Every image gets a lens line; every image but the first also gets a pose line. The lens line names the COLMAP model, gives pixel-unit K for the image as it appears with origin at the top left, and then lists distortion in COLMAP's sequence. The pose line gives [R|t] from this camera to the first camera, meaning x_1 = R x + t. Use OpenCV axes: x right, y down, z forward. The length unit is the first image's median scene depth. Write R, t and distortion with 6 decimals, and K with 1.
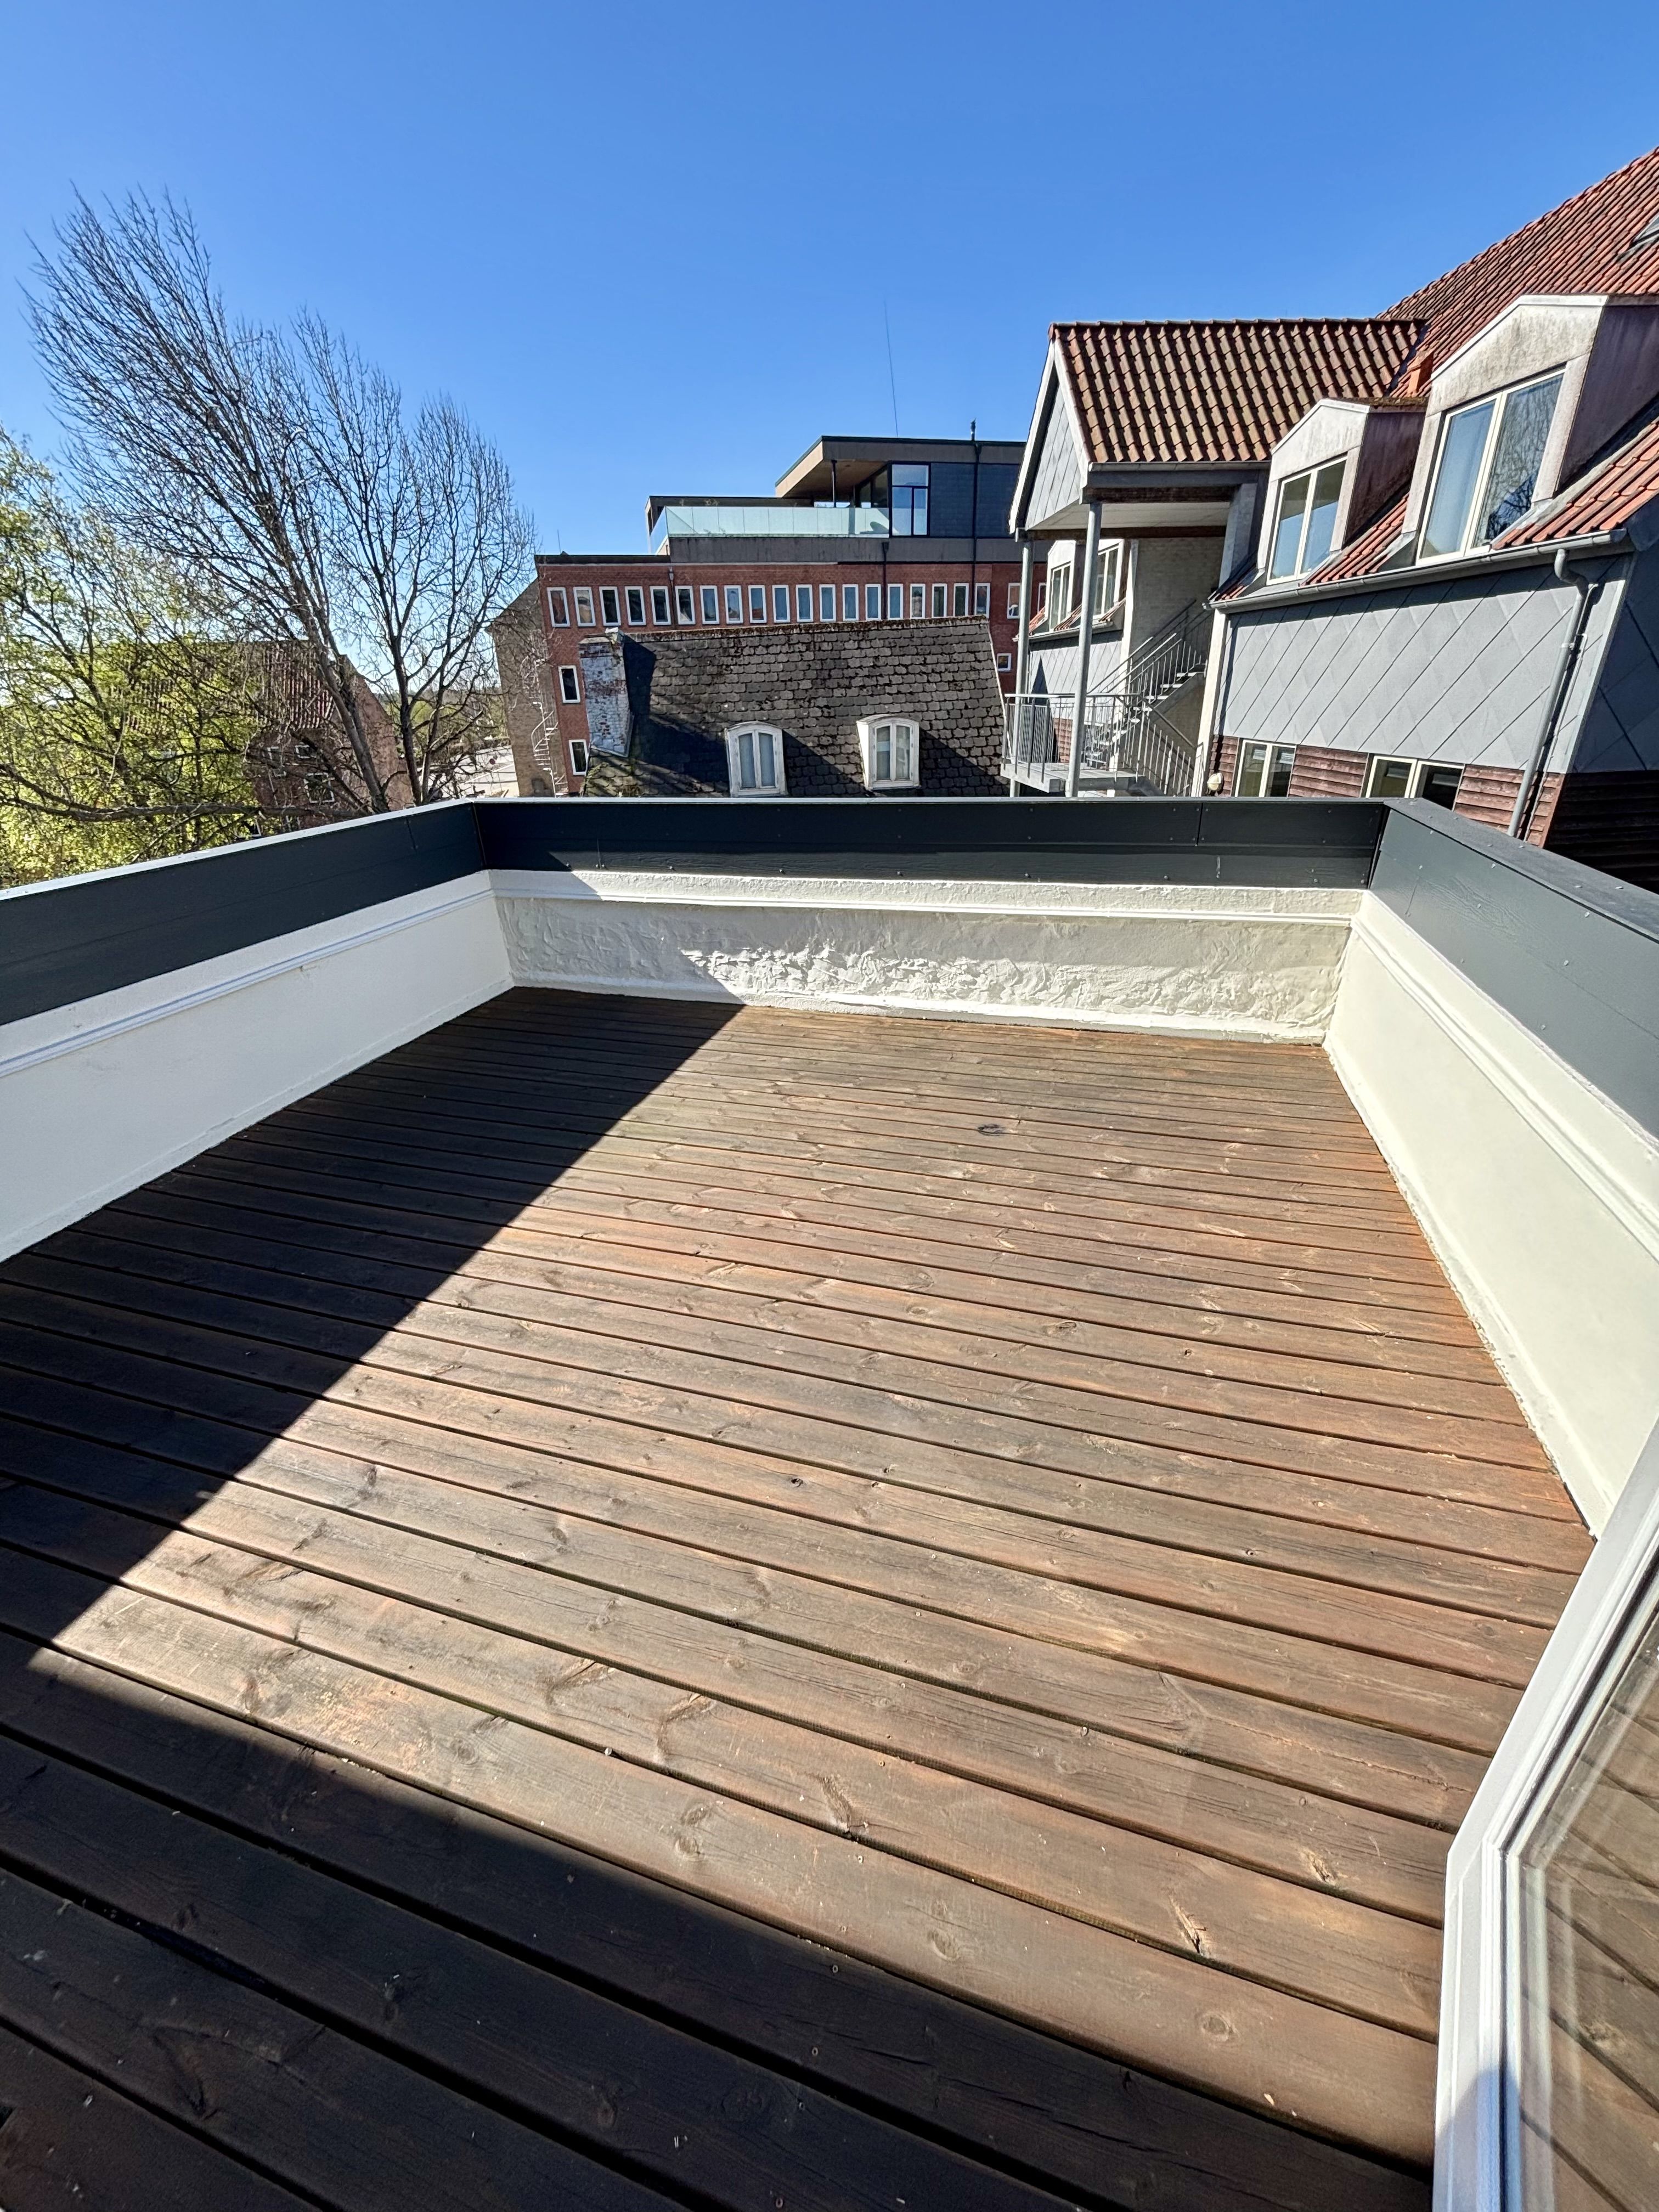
lens RADIAL K [[890.1, 0, 825.4], [0, 890.1, 1094.5], [0, 0, 1]] dist [0.001547, -0.000283]
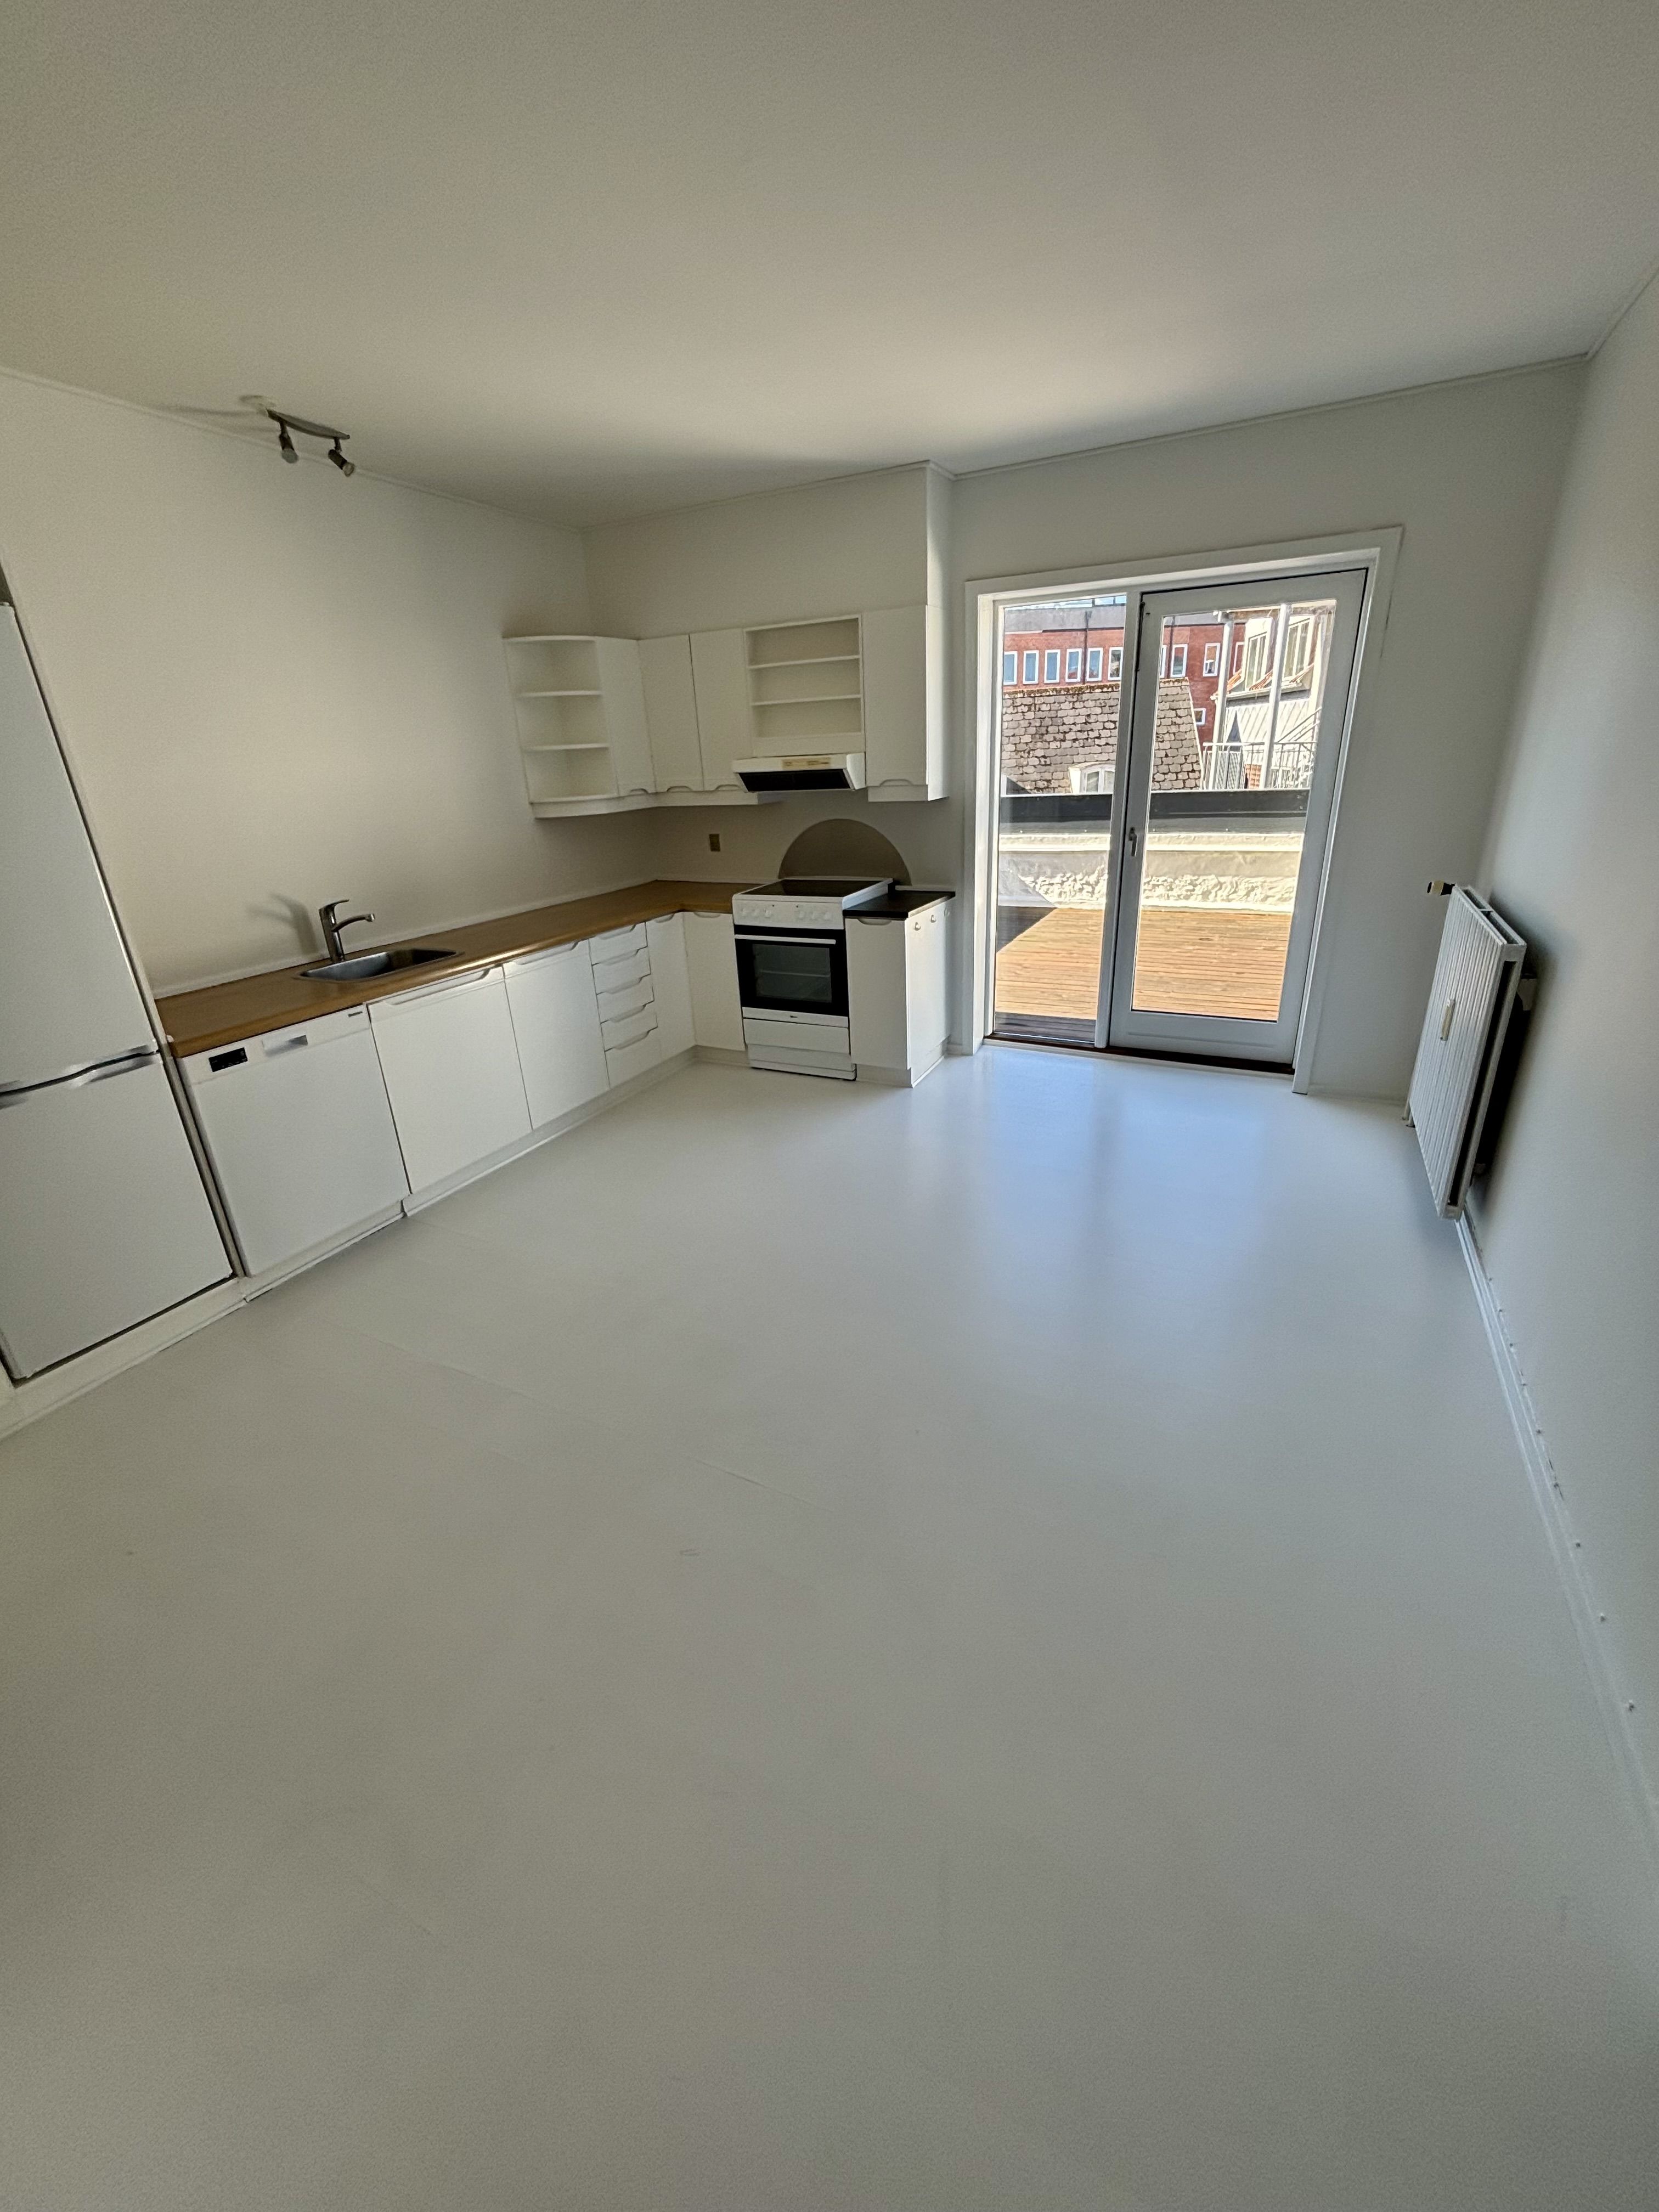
lens RADIAL K [[890.1, 0, 829.3], [0, 890.1, 1111.2], [0, 0, 1]] dist [0.001547, -0.000283]
pose [[0.983944, 0.055833, -0.169517, -0.059677], [-0.062603, 0.997430, -0.034851, 0.112125], [0.167135, 0.044904, 0.984911, -0.231356]]
